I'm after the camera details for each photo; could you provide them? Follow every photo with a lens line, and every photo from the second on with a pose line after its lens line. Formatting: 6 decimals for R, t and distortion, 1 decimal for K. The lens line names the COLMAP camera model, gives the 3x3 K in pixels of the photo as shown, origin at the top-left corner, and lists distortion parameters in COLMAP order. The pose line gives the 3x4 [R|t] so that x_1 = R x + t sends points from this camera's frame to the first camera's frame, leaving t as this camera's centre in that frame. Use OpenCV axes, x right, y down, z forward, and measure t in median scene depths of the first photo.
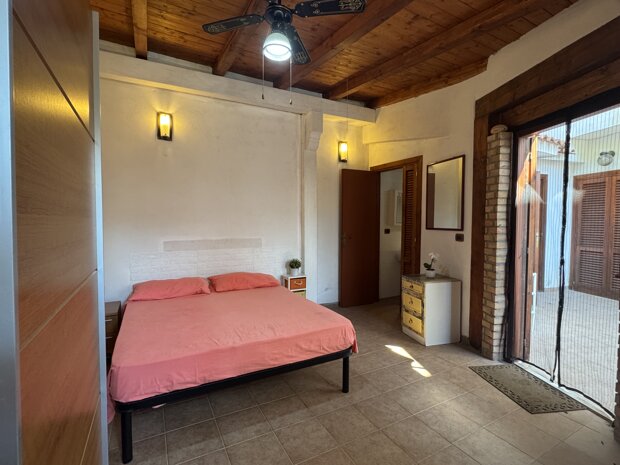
lens RADIAL K [[300.1, 0, 309.1], [0, 300.1, 233.1], [0, 0, 1]] dist [-0.001695, 0.000397]
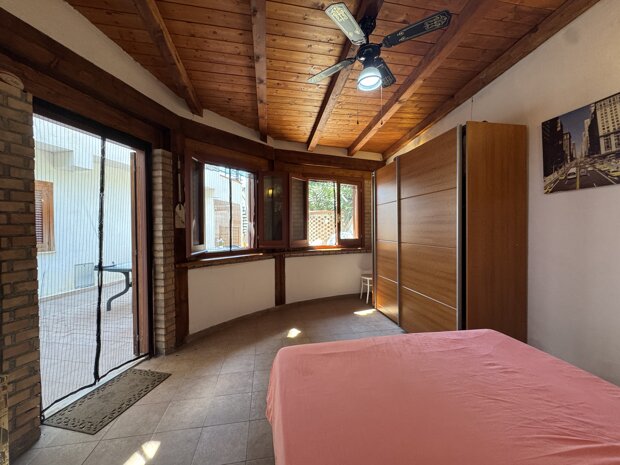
lens RADIAL K [[248.9, 0, 309.1], [0, 248.9, 232.5], [0, 0, 1]] dist [-0.001311, 0.000062]
pose [[-0.949285, -0.000727, 0.314416, -0.102628], [0.018149, 0.998203, 0.057103, -0.039556], [-0.313893, 0.059914, -0.947566, 1.105612]]
